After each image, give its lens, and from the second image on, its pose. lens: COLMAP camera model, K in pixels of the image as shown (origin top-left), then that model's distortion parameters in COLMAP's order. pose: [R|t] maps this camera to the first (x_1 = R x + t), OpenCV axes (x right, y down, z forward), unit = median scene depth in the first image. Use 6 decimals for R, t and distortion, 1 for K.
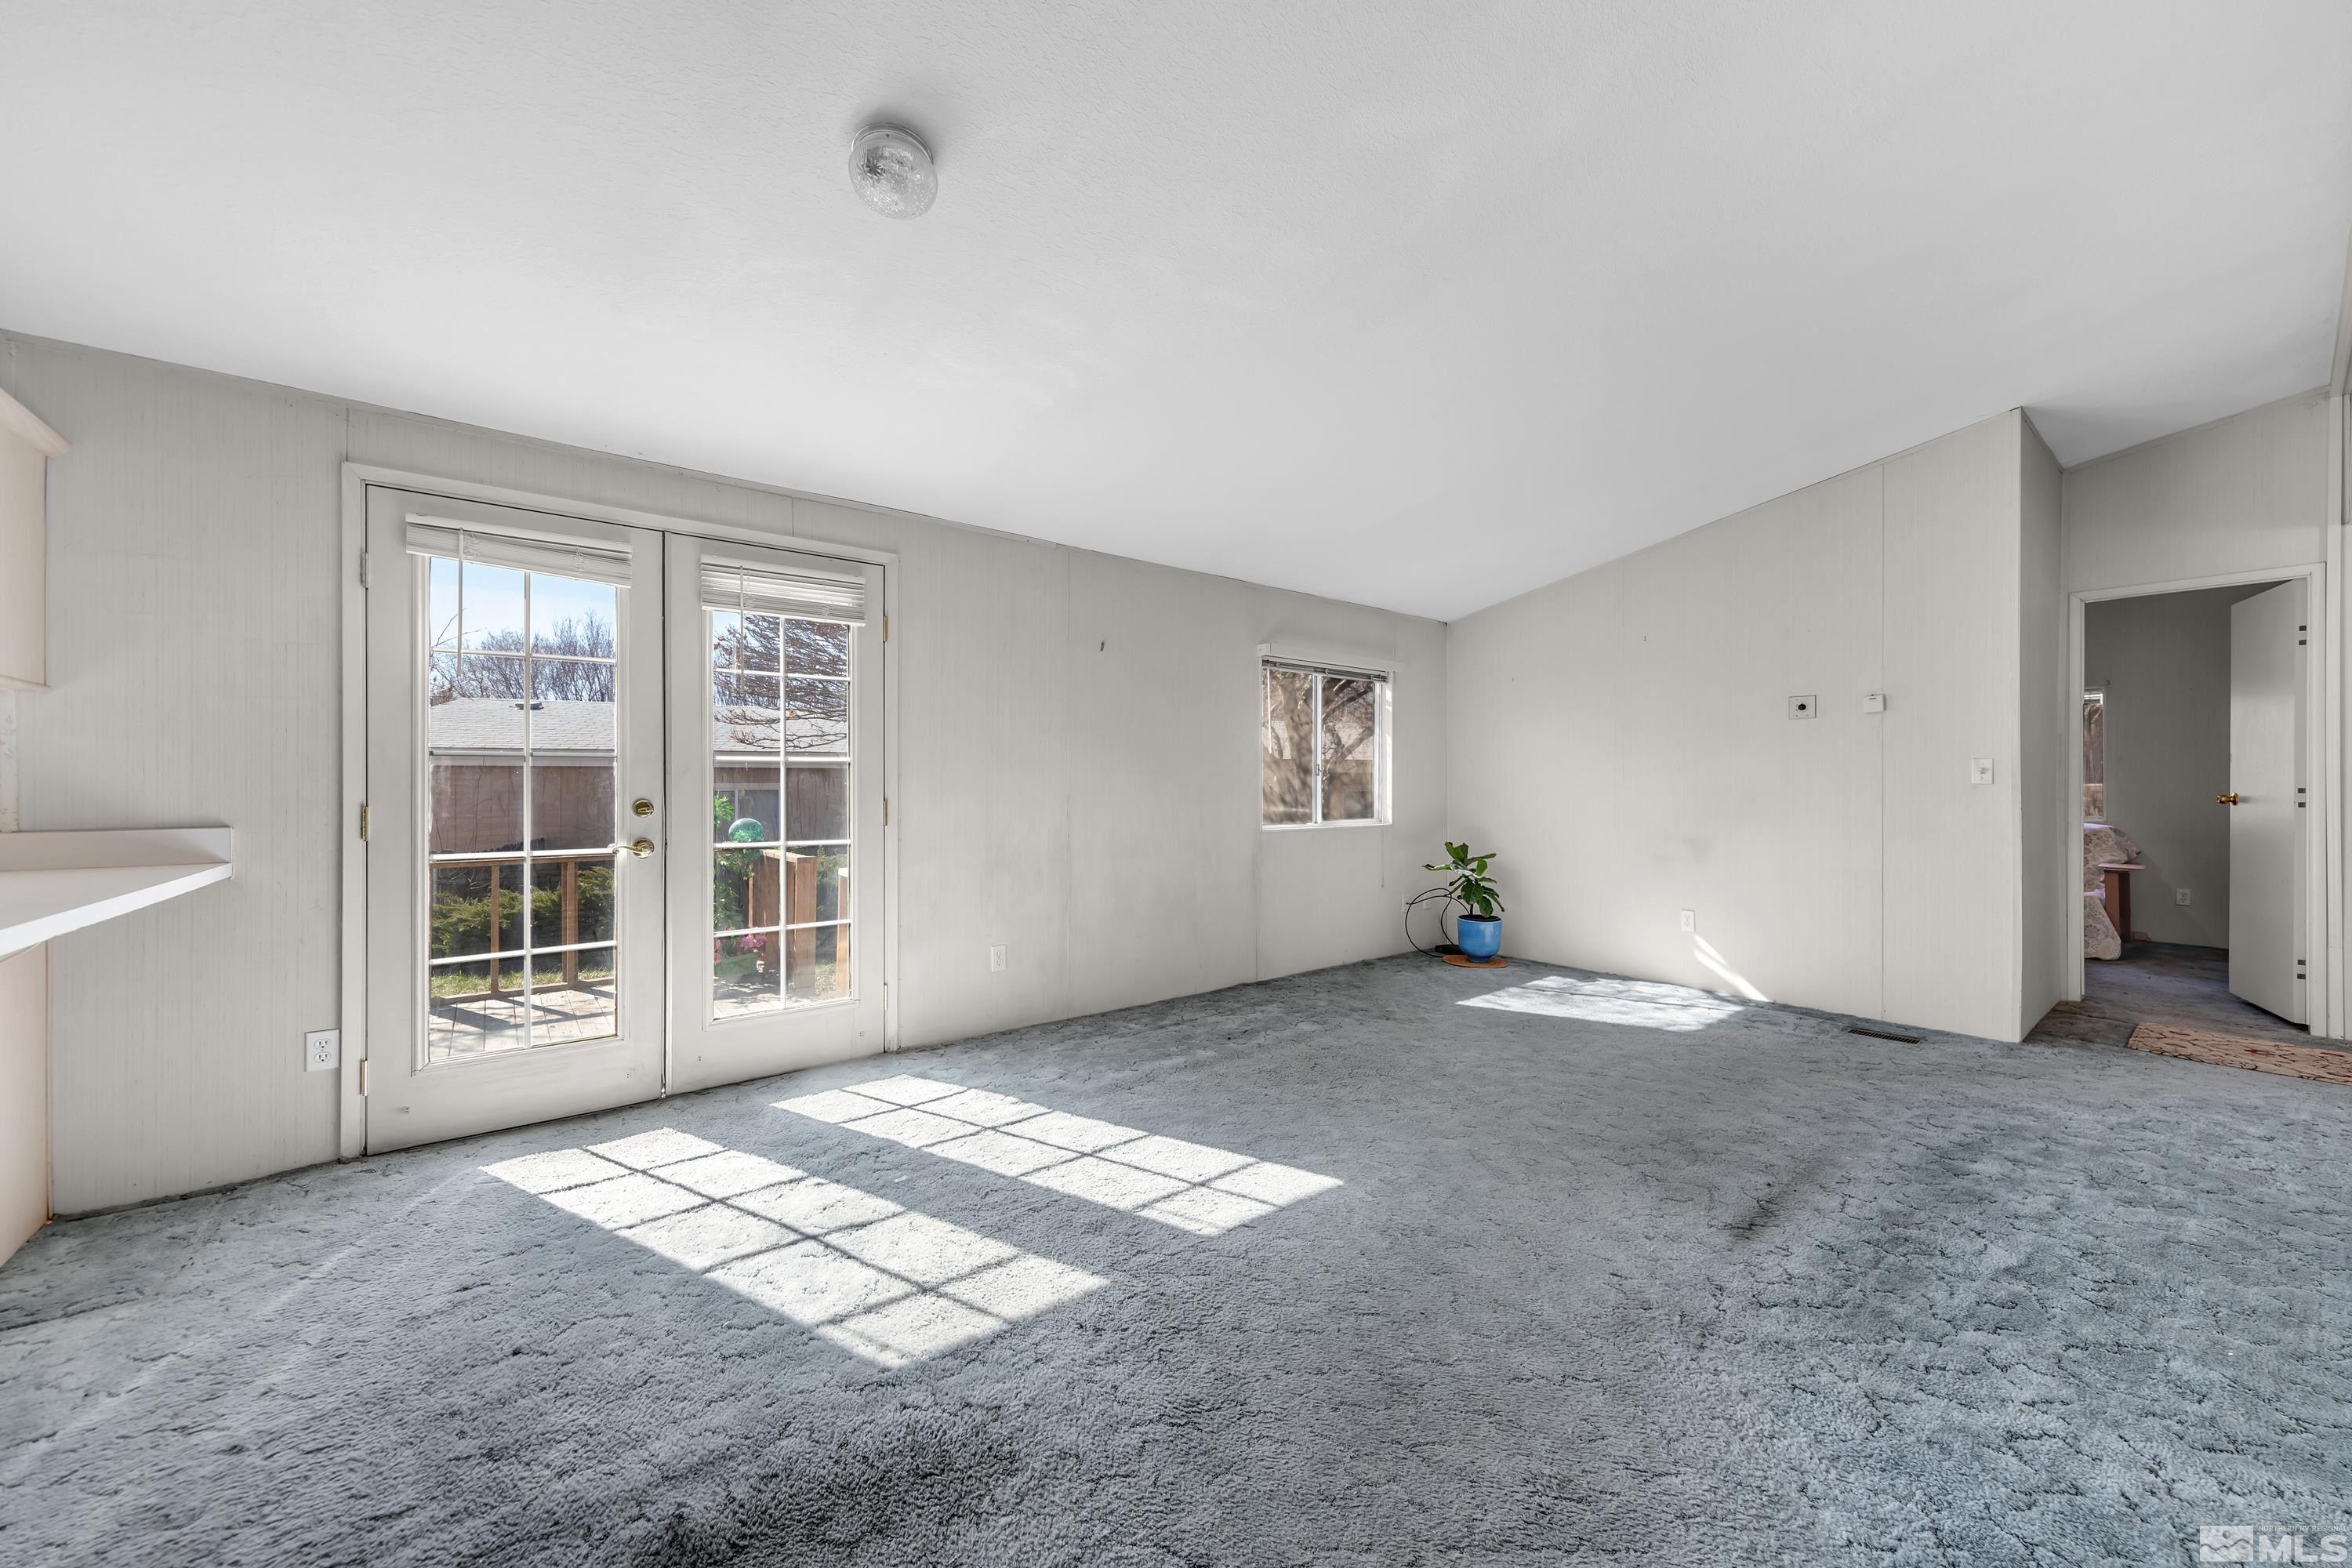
lens RADIAL K [[855.6, 0, 1212.6], [0, 855.6, 782.8], [0, 0, 1]] dist [0.001279, 0.000052]
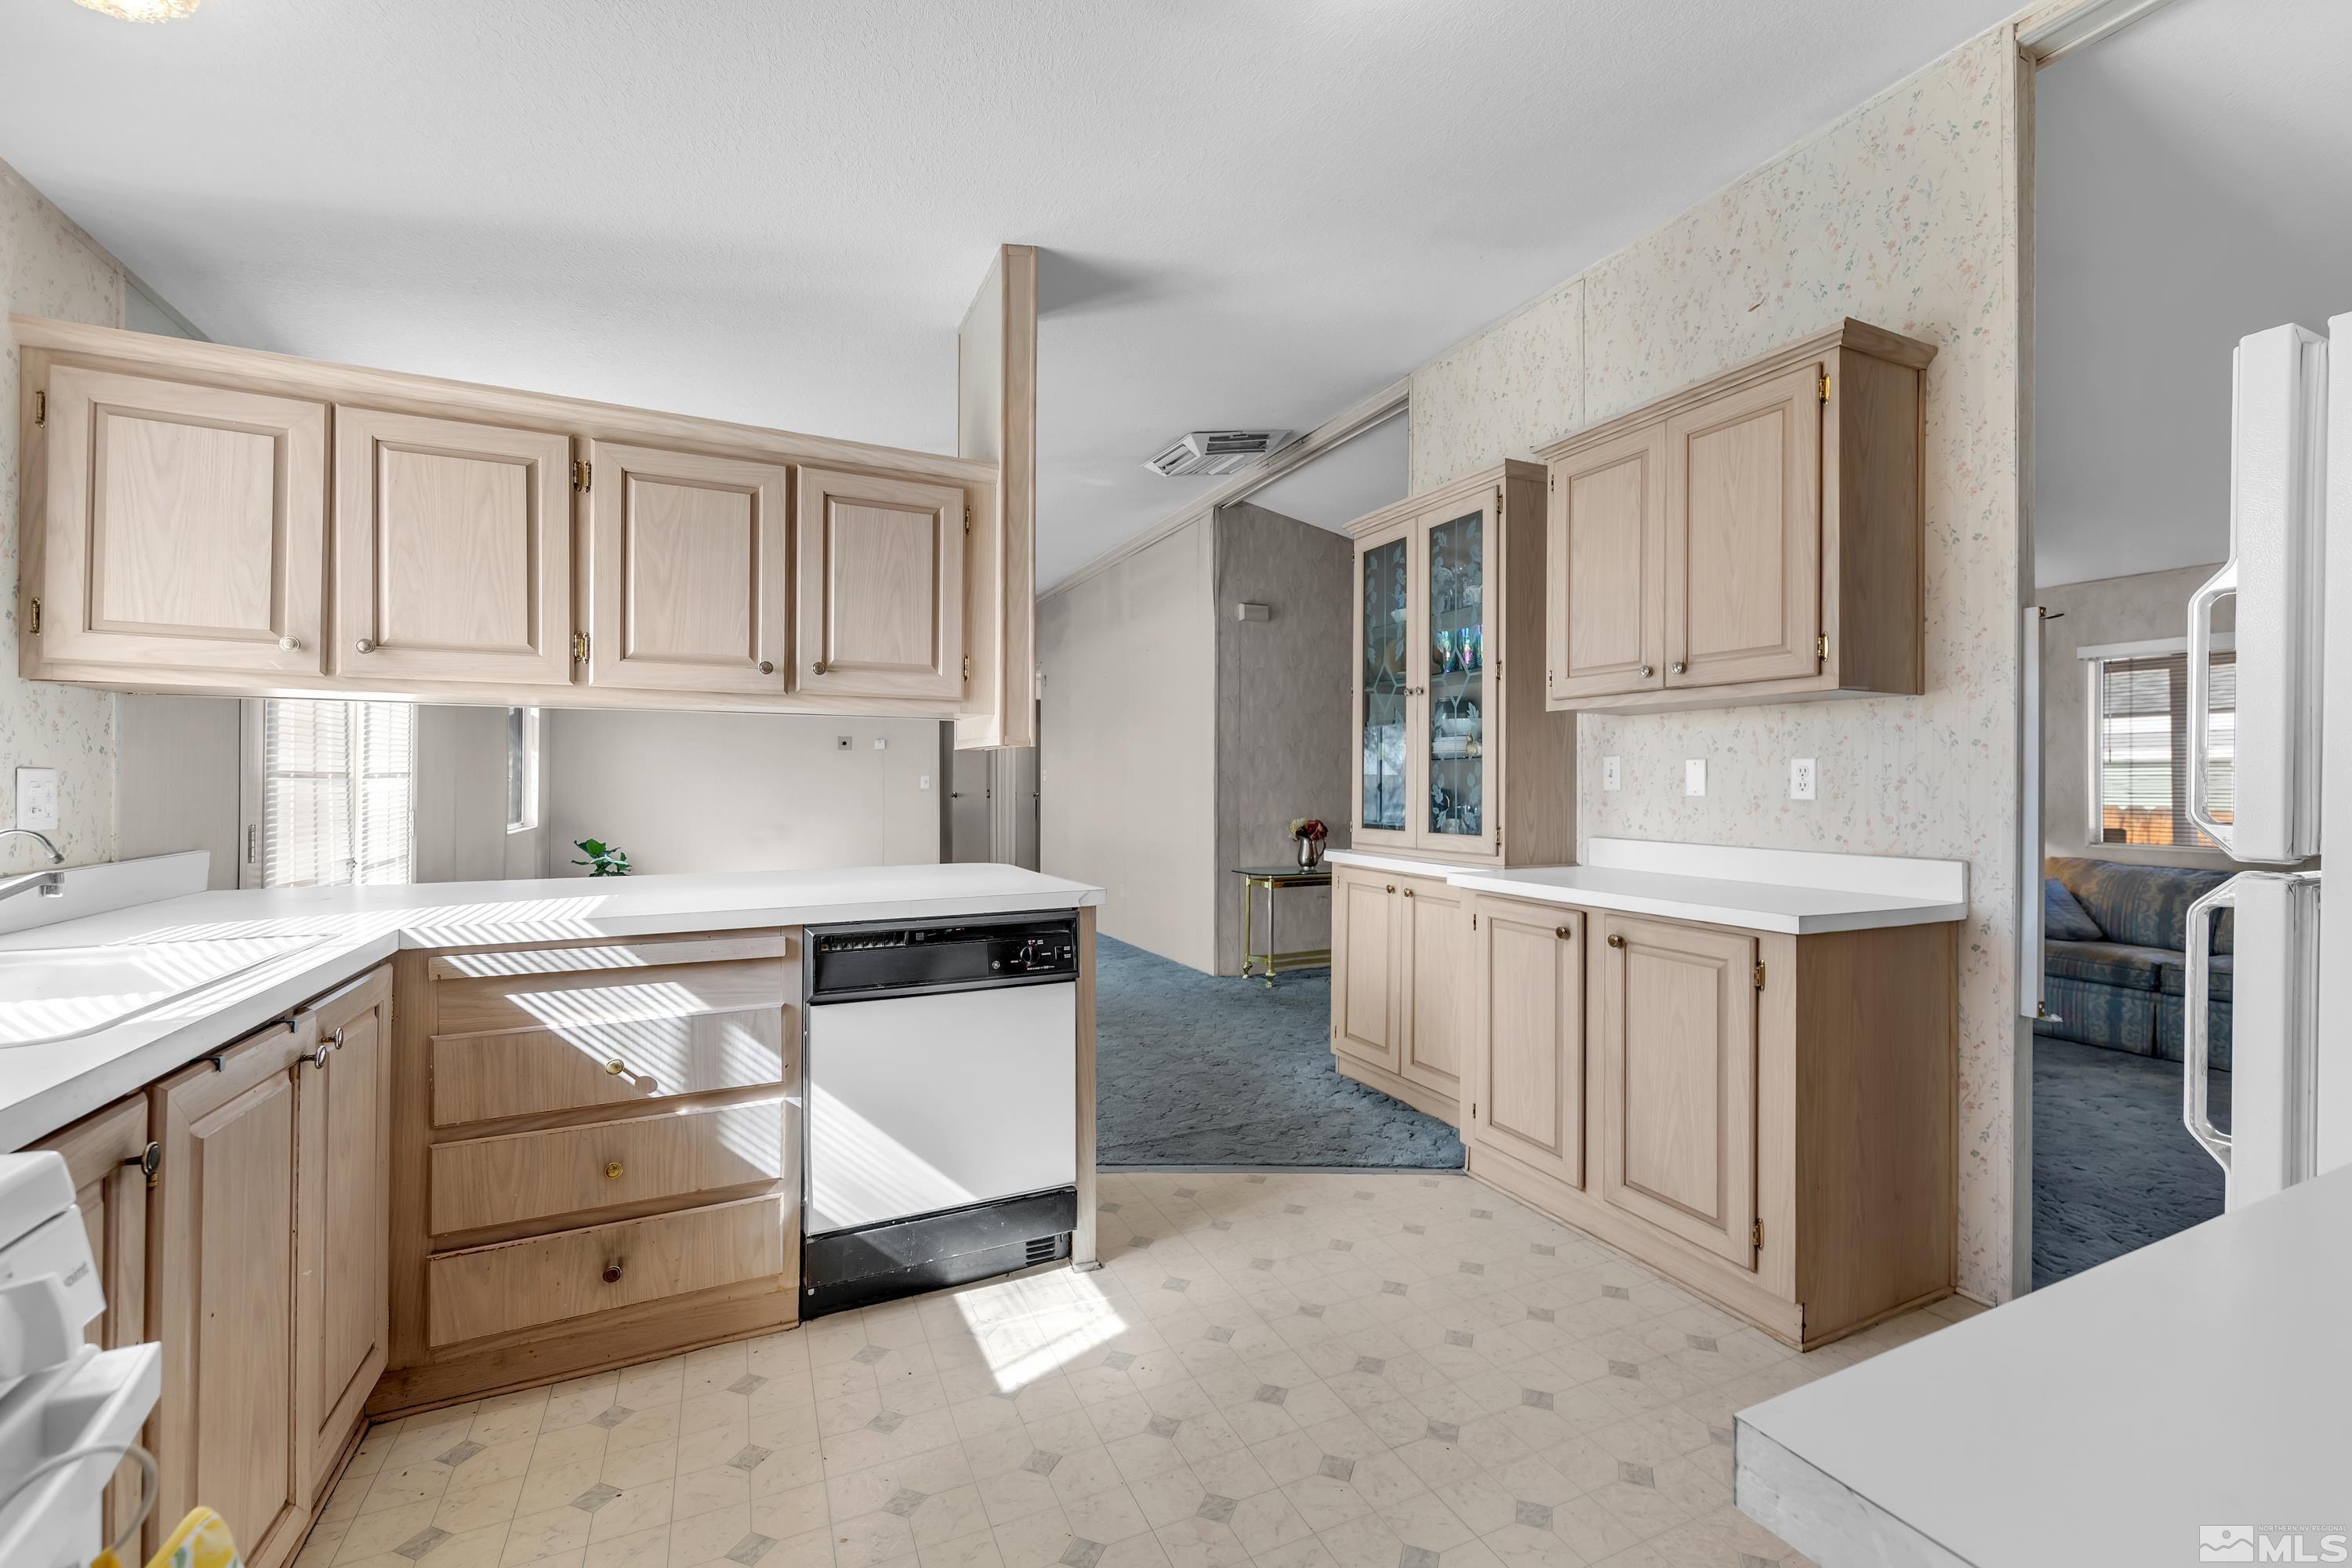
lens RADIAL K [[973.5, 0, 1192.3], [0, 973.5, 778.8], [0, 0, 1]] dist [0.000400, -0.000023]
pose [[0.233668, 0.005646, 0.972300, -0.914212], [-0.003210, 0.999982, -0.005036, -0.009877], [-0.972311, -0.001944, 0.233682, -0.107412]]
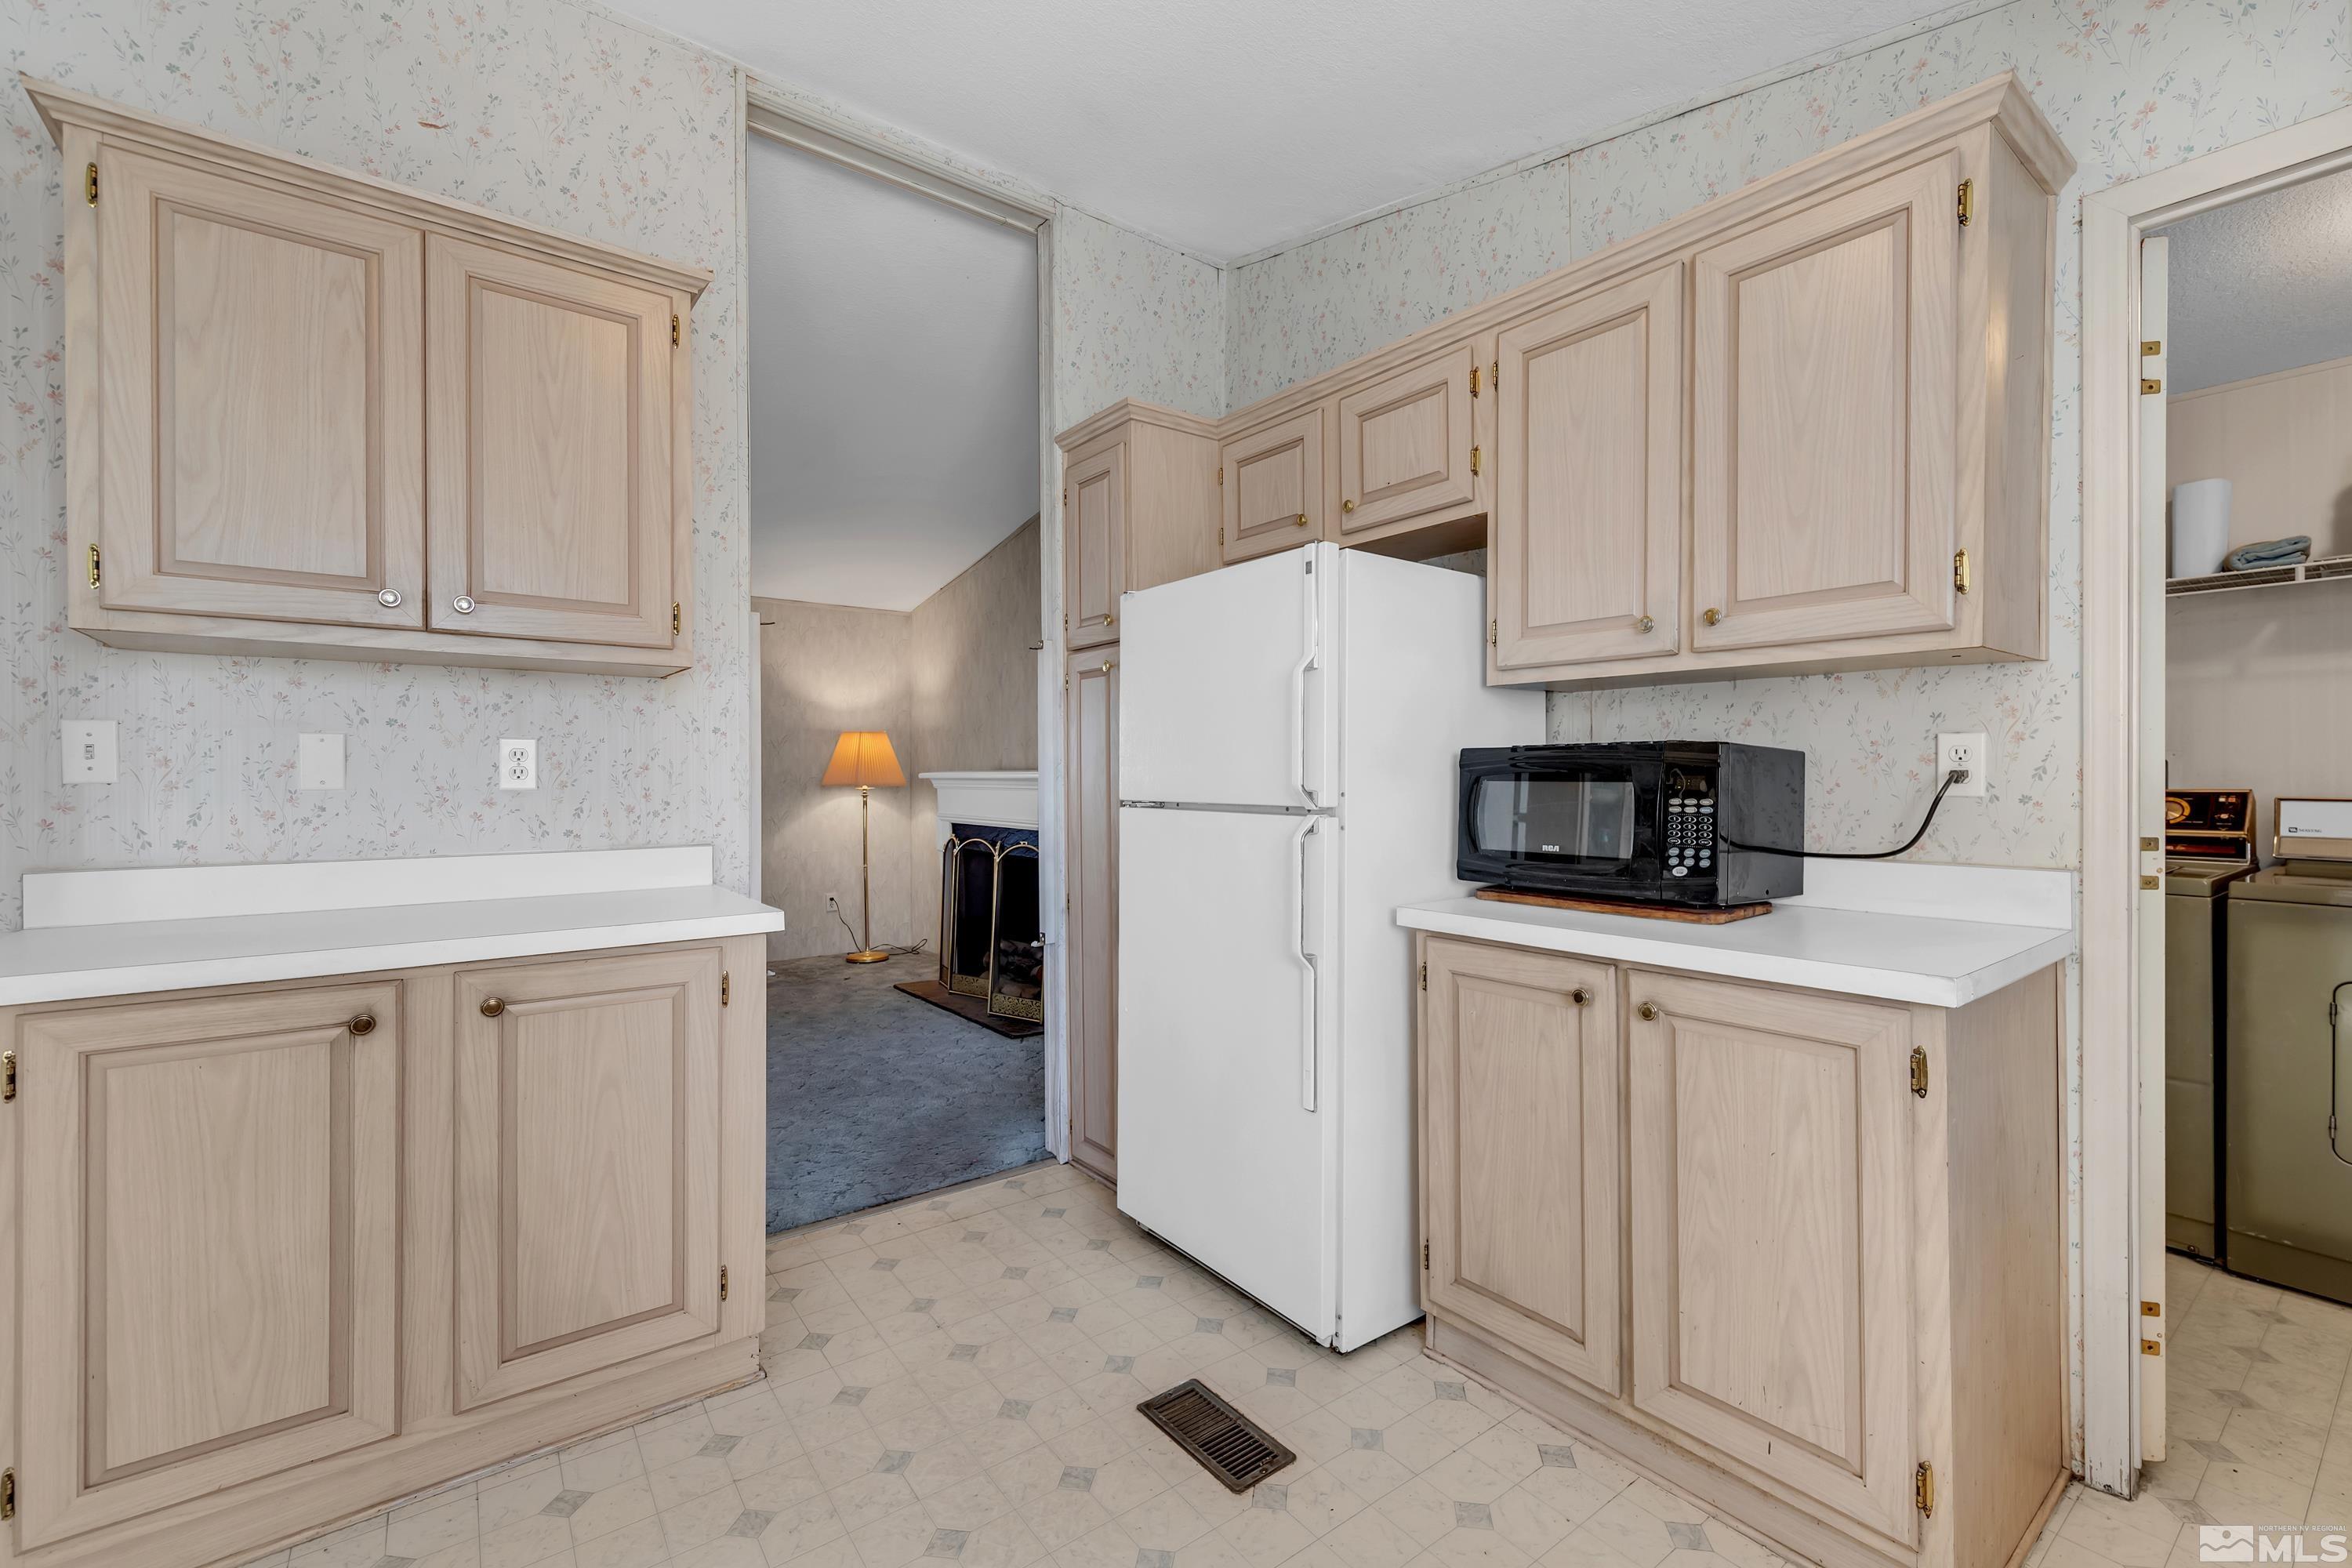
lens RADIAL K [[1002.8, 0, 1202.5], [0, 1002.8, 777.6], [0, 0, 1]] dist [0.003325, 0.000172]
pose [[-0.999876, 0.000905, 0.015753, -0.633533], [0.000986, 0.999986, 0.005137, -0.009642], [-0.015748, 0.005152, -0.999863, 0.129780]]
